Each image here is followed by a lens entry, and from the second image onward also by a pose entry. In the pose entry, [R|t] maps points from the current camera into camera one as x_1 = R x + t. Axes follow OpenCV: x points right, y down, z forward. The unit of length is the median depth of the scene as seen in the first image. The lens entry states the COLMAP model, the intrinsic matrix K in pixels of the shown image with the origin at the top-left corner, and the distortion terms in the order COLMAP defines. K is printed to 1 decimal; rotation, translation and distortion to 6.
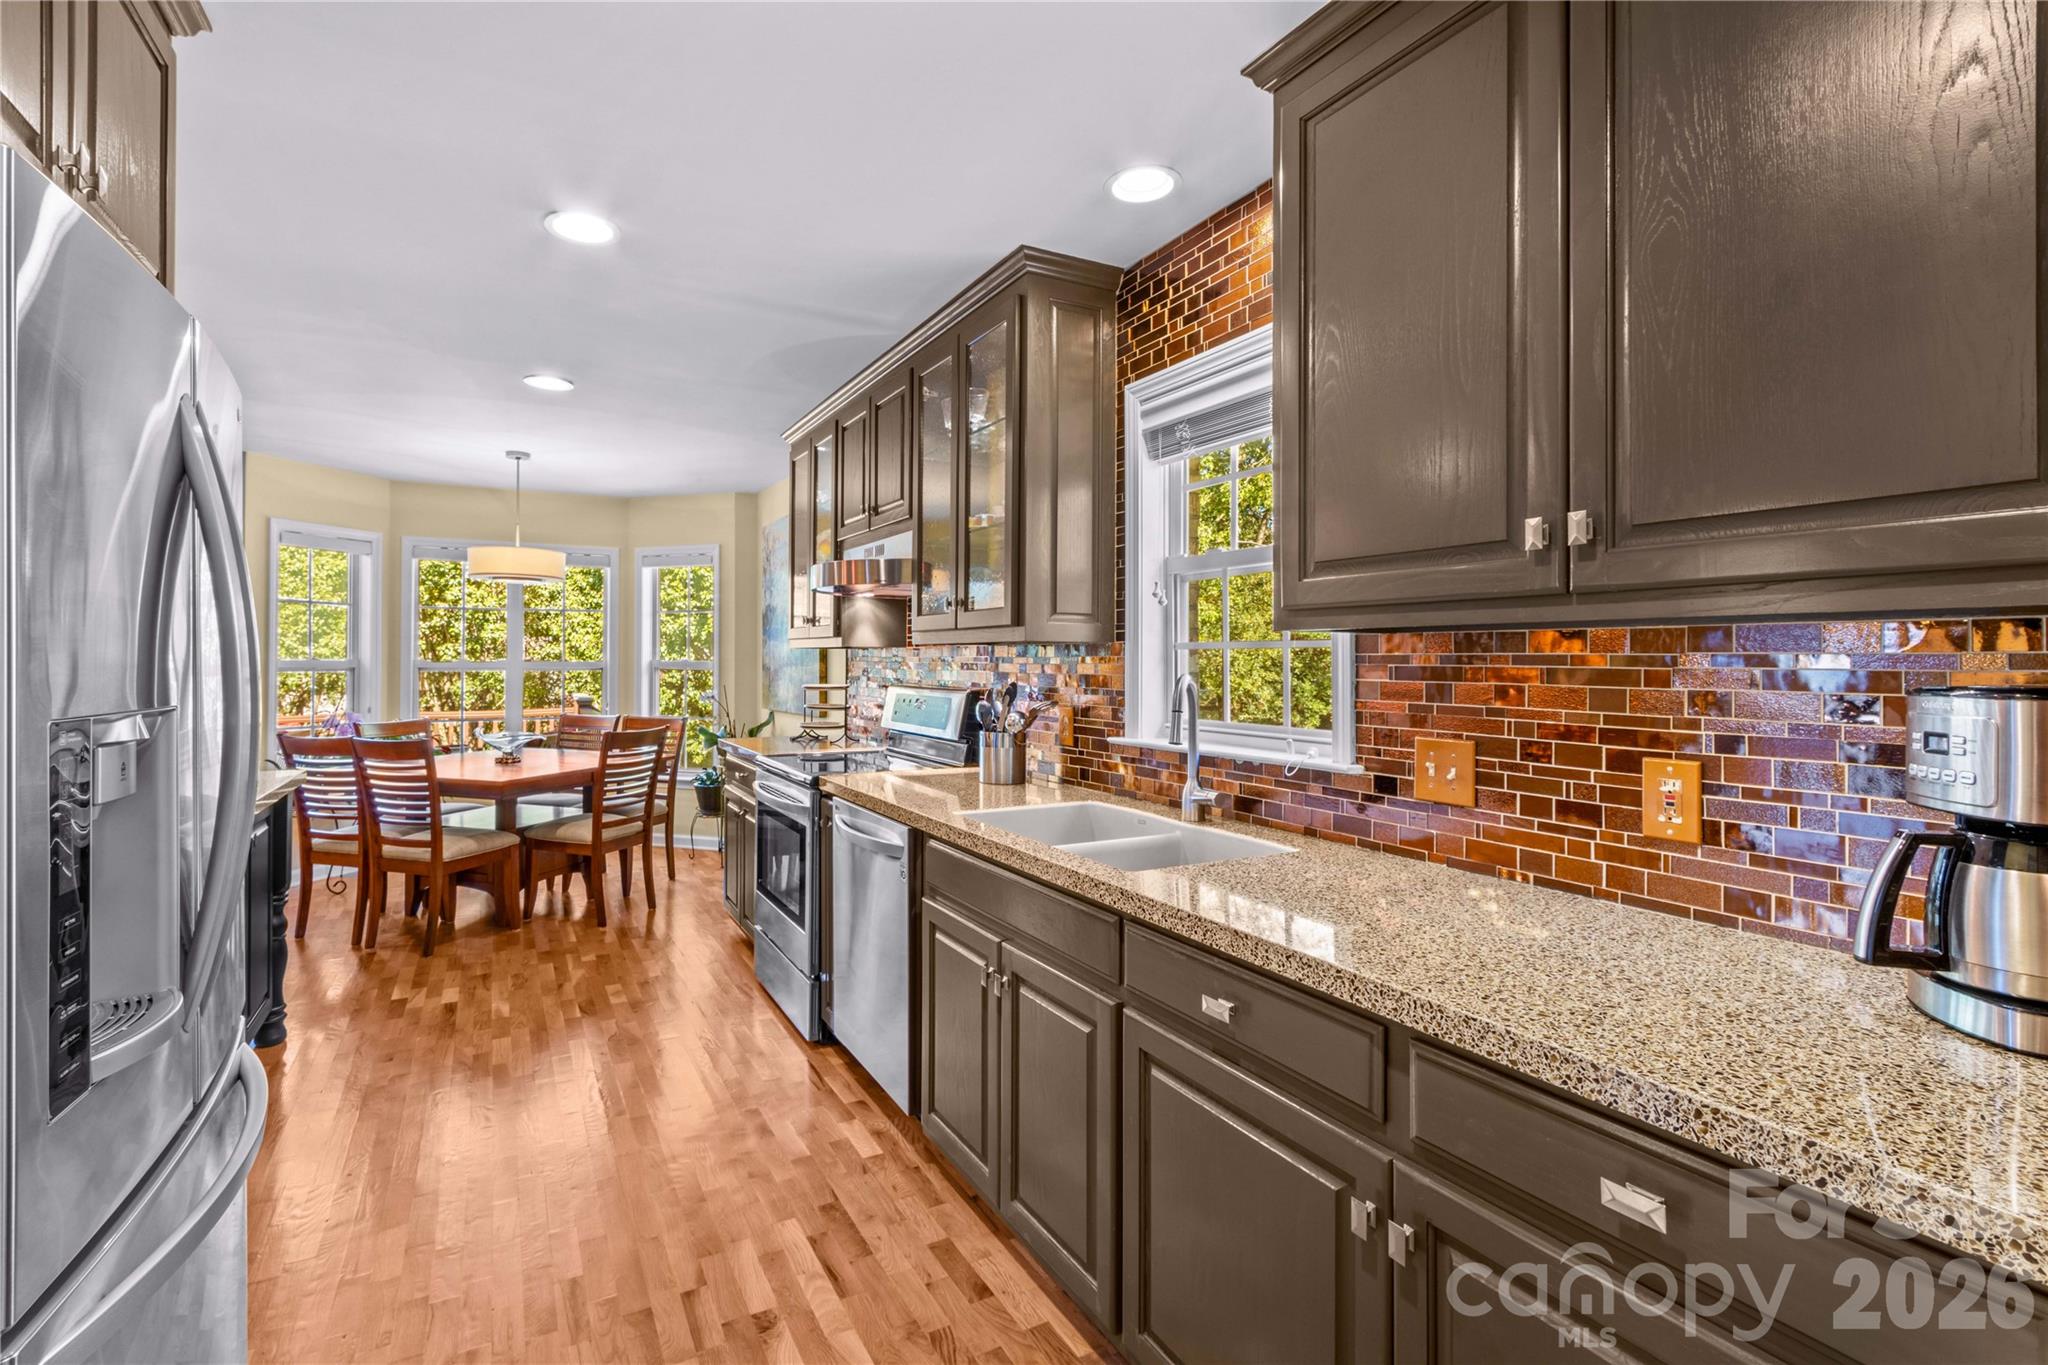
lens RADIAL K [[946.6, 0, 979.0], [0, 946.6, 655.6], [0, 0, 1]] dist [0.006091, -0.001882]
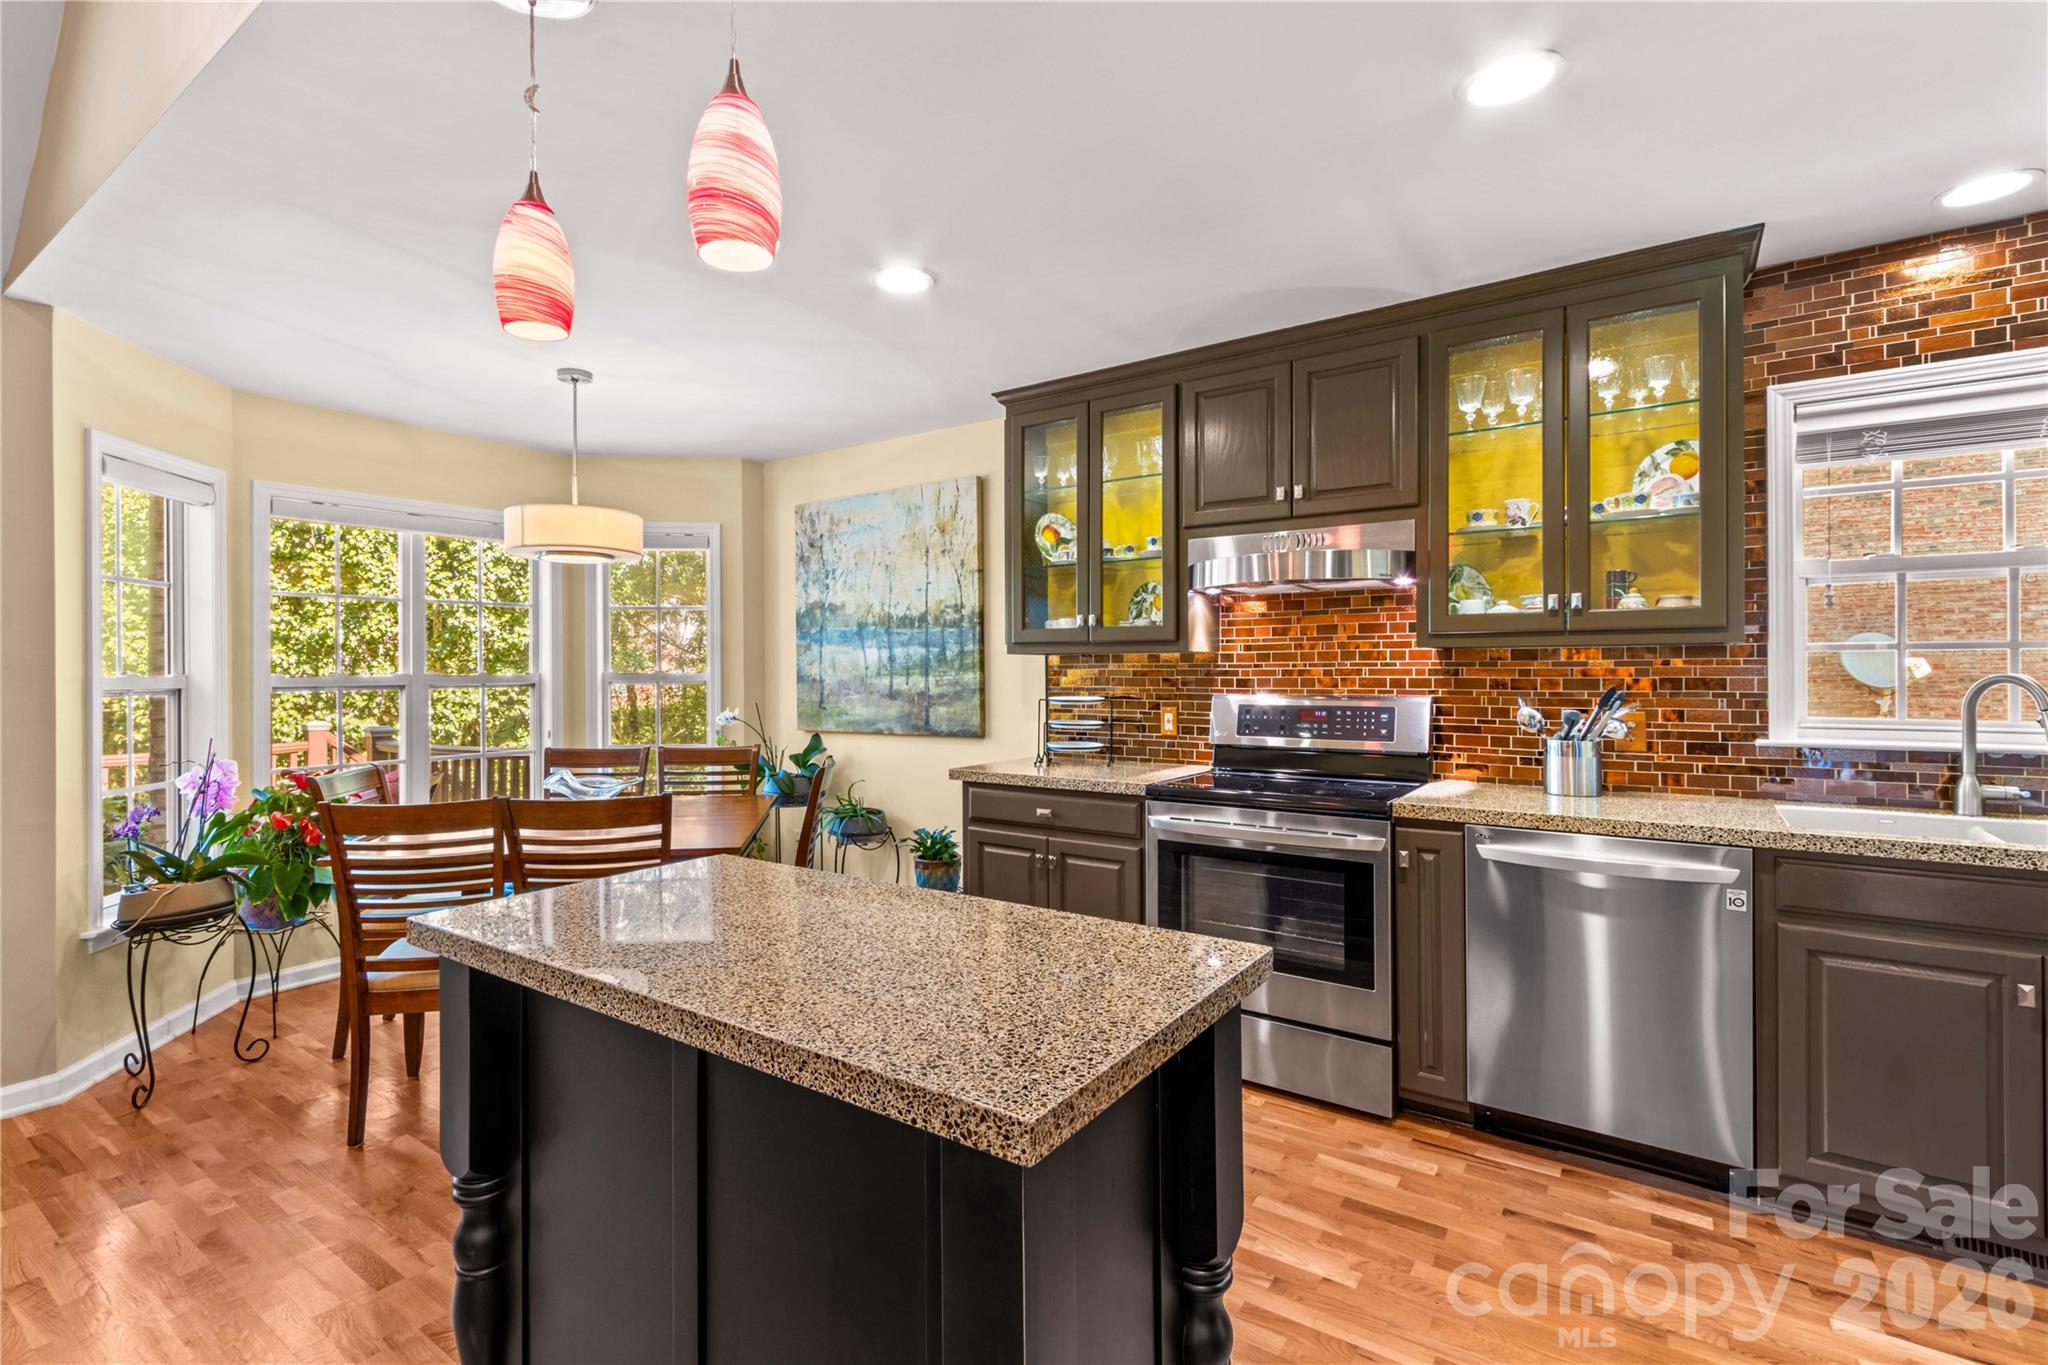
lens RADIAL K [[946.6, 0, 1020.8], [0, 946.6, 669.9], [0, 0, 1]] dist [0.006091, -0.001882]
pose [[0.890694, -0.009069, 0.454513, -1.004878], [0.007052, 0.999956, 0.006133, 0.001103], [-0.454549, -0.002258, 0.890719, 0.470301]]
